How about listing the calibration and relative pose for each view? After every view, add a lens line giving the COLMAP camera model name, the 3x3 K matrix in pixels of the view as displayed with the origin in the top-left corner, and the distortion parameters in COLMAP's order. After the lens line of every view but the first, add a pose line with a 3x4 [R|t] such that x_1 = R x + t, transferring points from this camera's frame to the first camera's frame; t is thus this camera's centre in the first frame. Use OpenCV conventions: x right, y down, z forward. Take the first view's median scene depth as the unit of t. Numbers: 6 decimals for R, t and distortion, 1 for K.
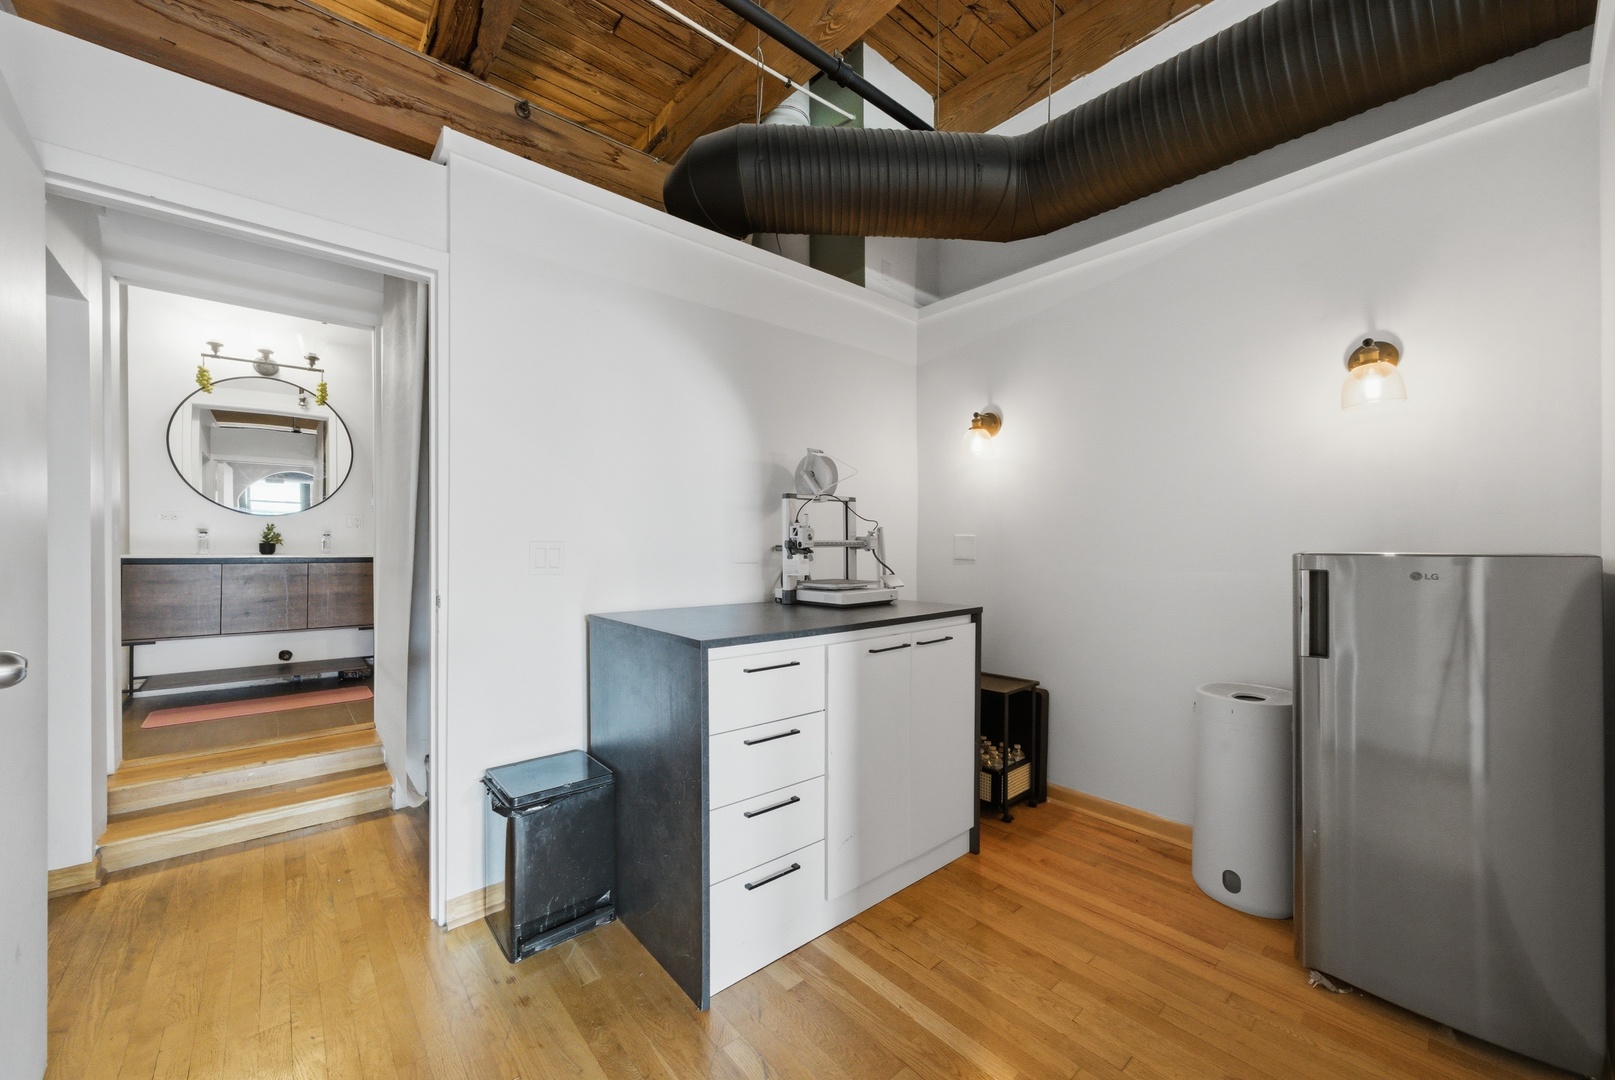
lens RADIAL K [[606.7, 0, 811.5], [0, 606.7, 549.3], [0, 0, 1]] dist [0.000086, 0.000037]
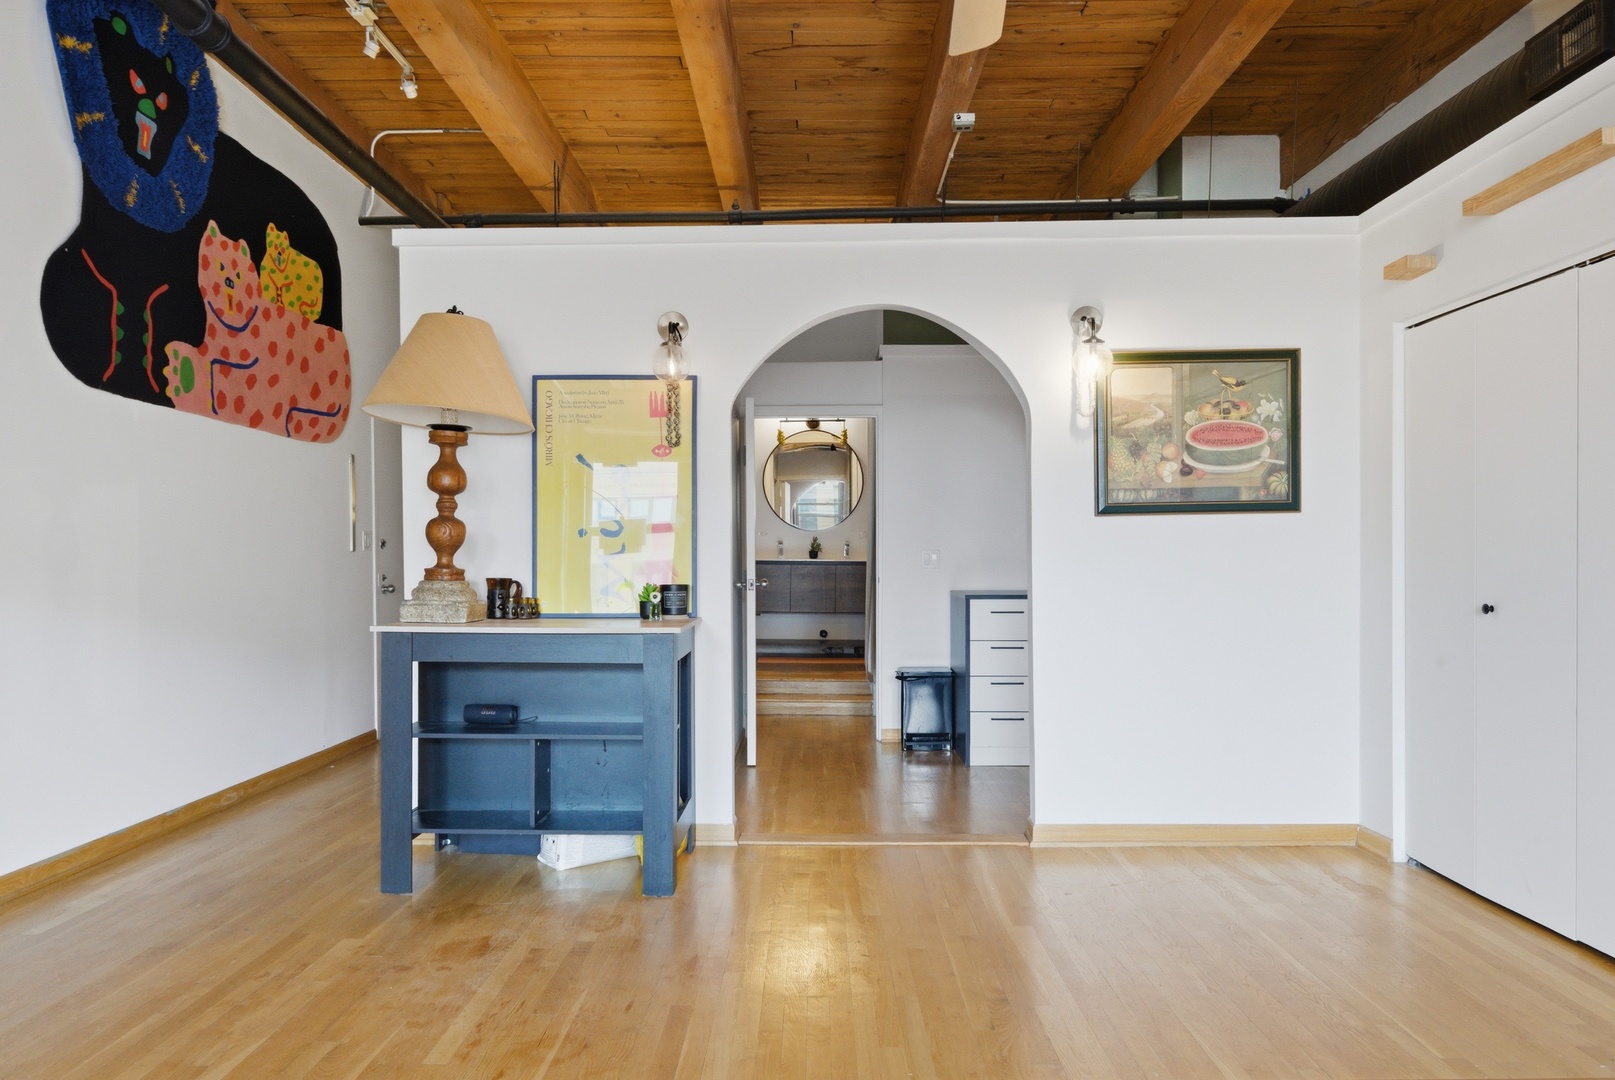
lens RADIAL K [[1127.4, 0, 803.3], [0, 1127.4, 557.4], [0, 0, 1]] dist [0.005968, 0.001706]
pose [[0.740981, 0.002742, -0.671520, 0.845809], [-0.000166, 0.999992, 0.003900, -0.004996], [0.671526, -0.002778, 0.740976, -0.958575]]
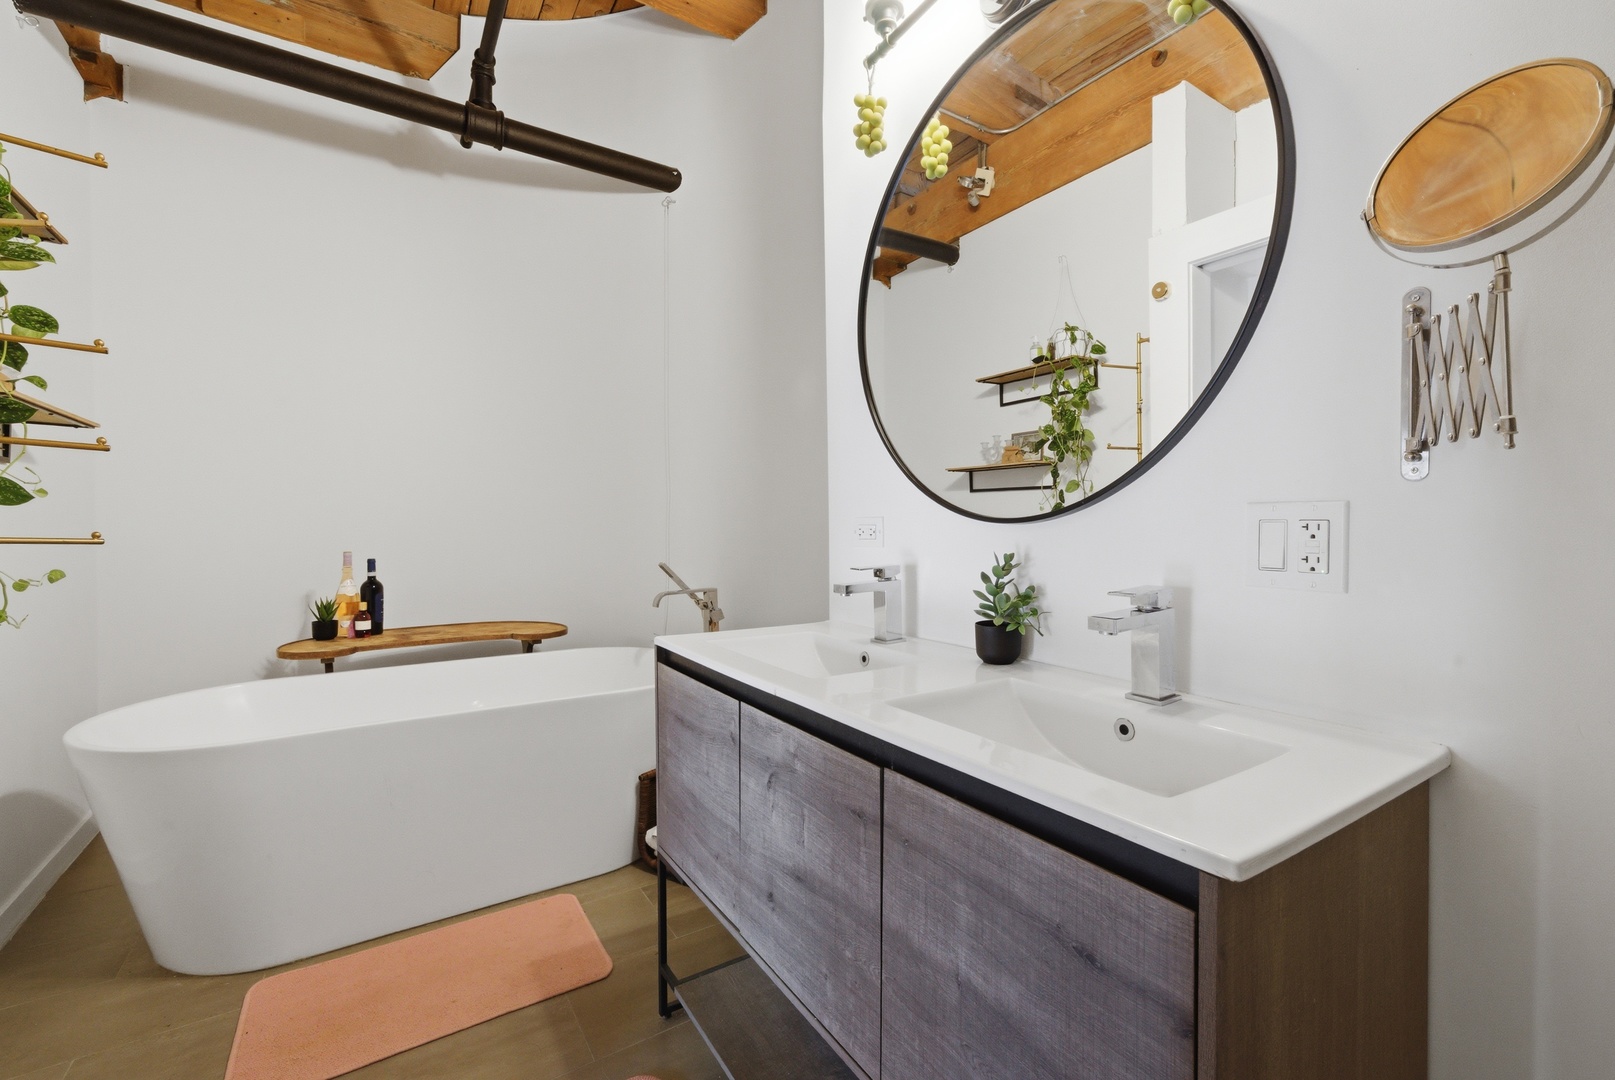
lens RADIAL K [[676.0, 0, 807.5], [0, 676.0, 540.0], [0, 0, 1]] dist [-0.000394, -0.000010]
pose [[-0.138240, 0.008907, -0.990359, -0.608313], [-0.002419, 0.999954, 0.009331, -0.052471], [0.990396, 0.003686, -0.138212, 1.005862]]
